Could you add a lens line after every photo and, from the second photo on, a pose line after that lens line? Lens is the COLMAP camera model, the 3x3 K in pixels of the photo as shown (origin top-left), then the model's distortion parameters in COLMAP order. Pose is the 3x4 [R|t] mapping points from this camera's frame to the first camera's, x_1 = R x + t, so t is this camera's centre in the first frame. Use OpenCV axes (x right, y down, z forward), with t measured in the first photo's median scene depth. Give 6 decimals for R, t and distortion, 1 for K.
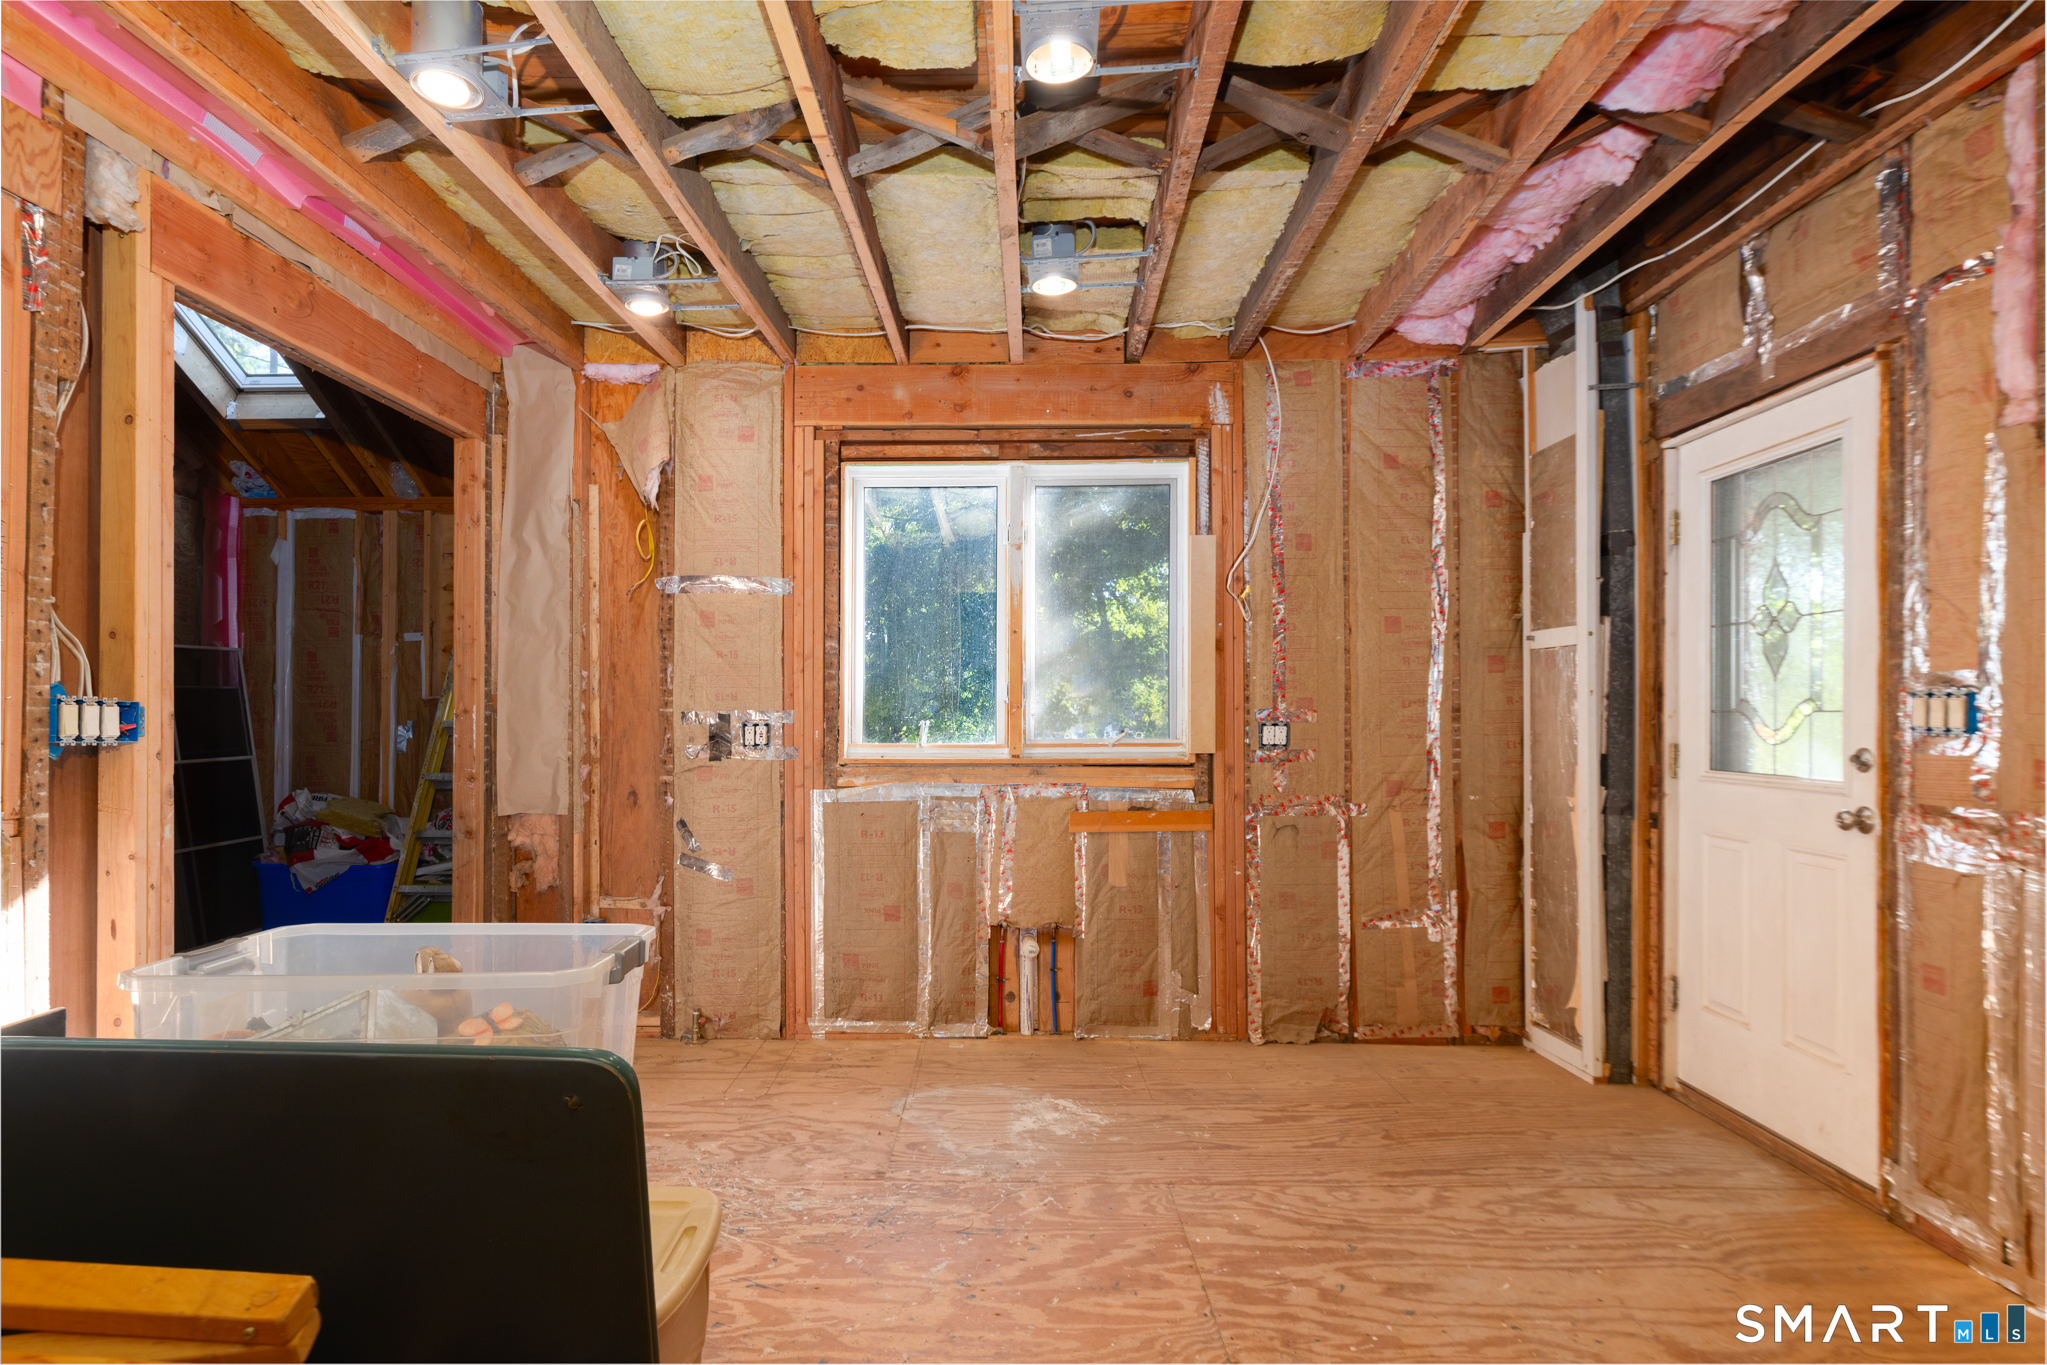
lens RADIAL K [[1086.9, 0, 1017.7], [0, 1086.9, 702.7], [0, 0, 1]] dist [-0.005624, -0.000608]
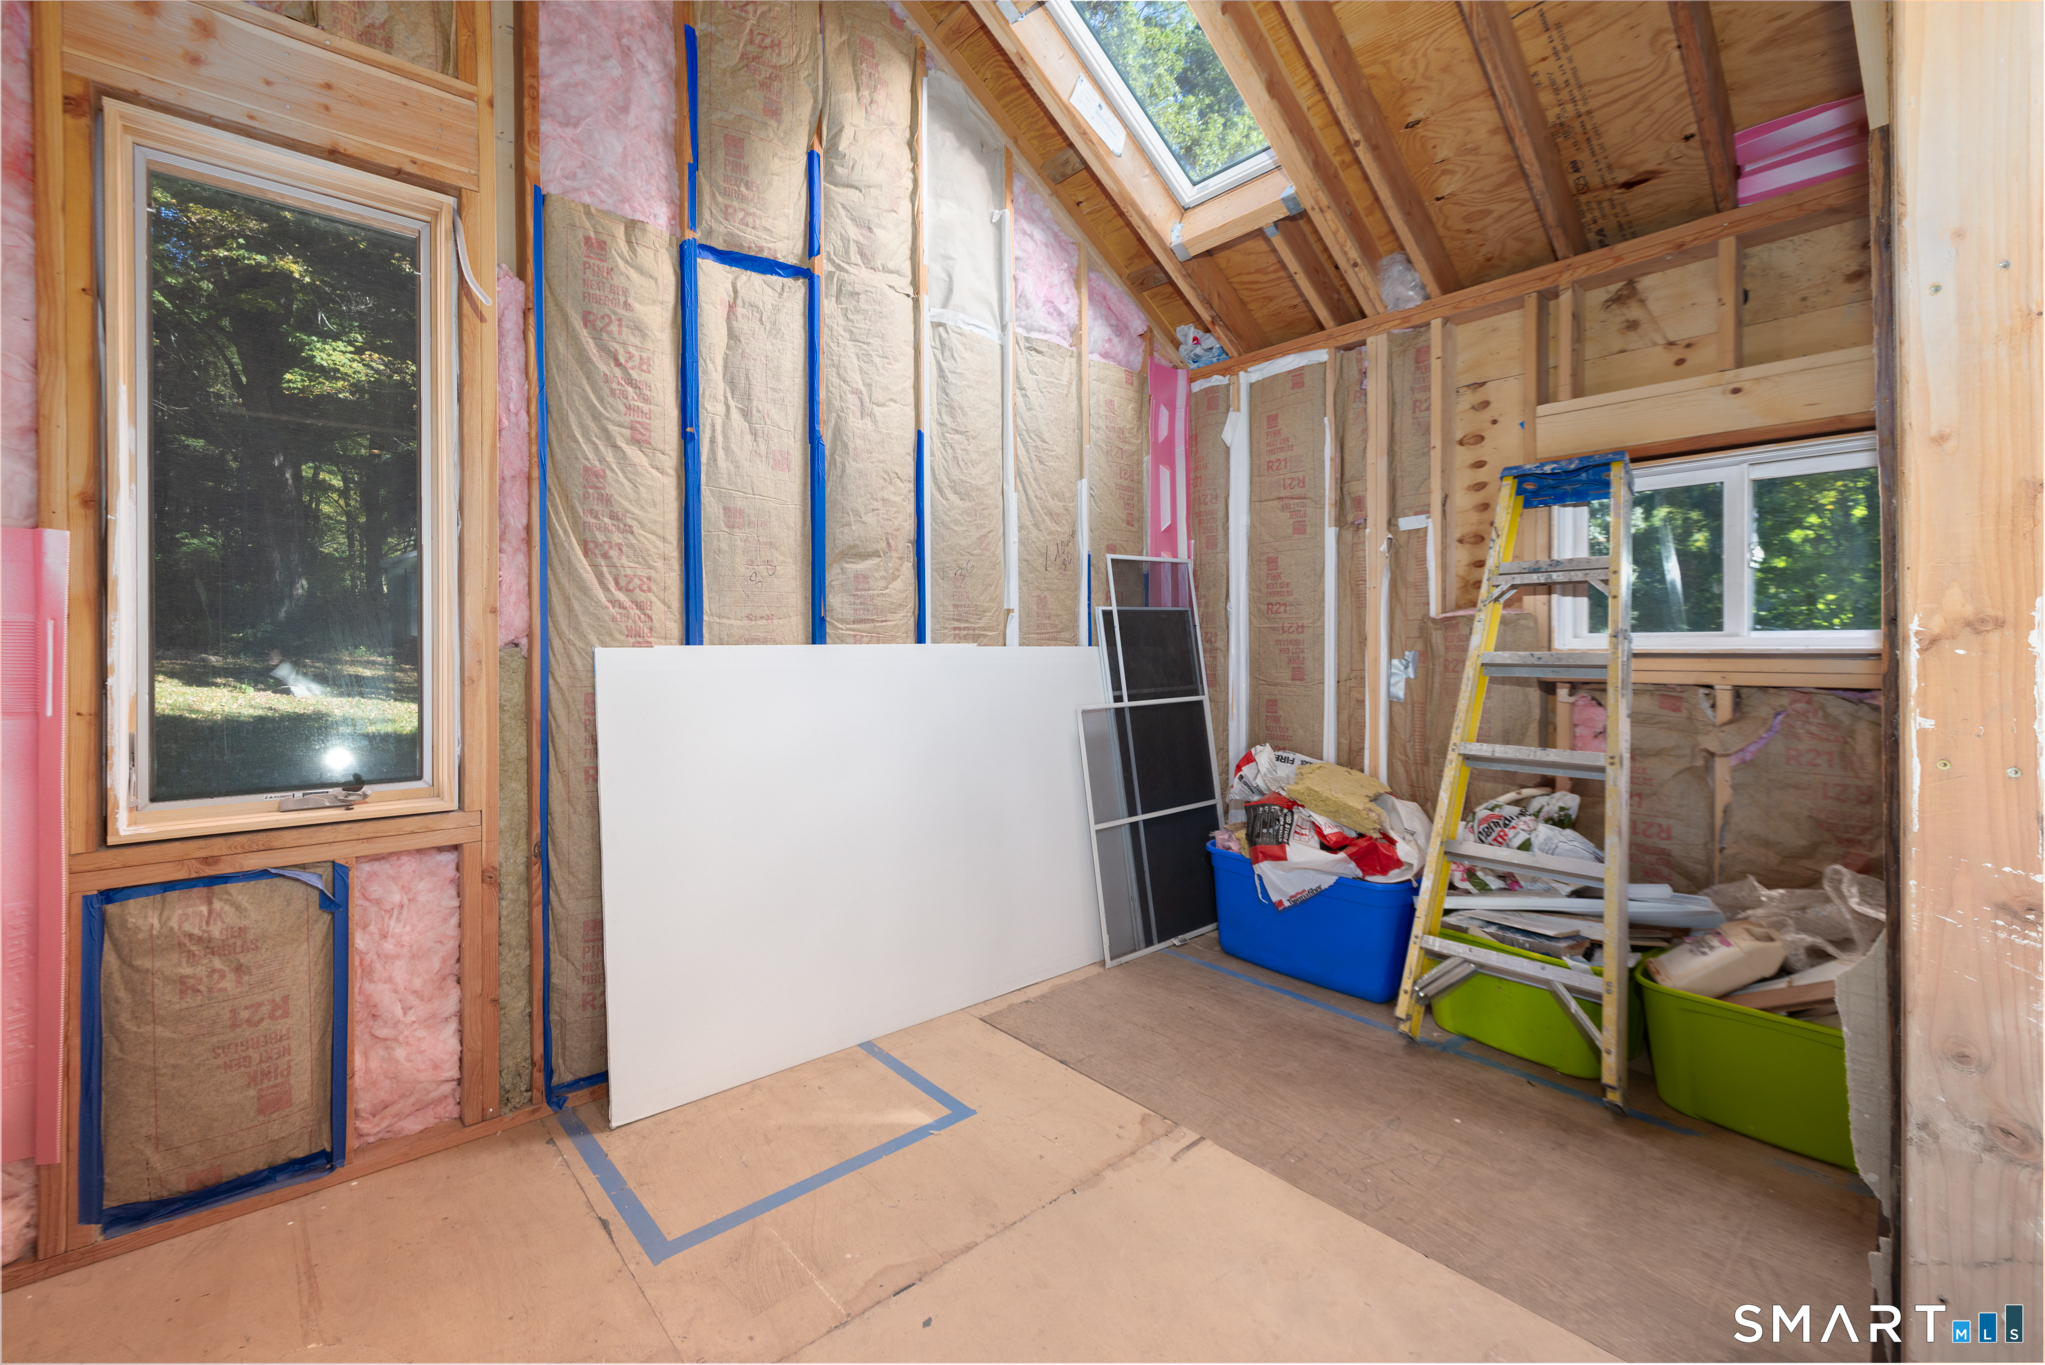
lens RADIAL K [[853.2, 0, 992.0], [0, 853.2, 634.1], [0, 0, 1]] dist [-0.002961, -0.000116]
pose [[0.661059, -0.008997, -0.750280, -0.489258], [0.008429, 0.999954, -0.004565, 0.009000], [0.750286, -0.003306, 0.661105, 0.677948]]
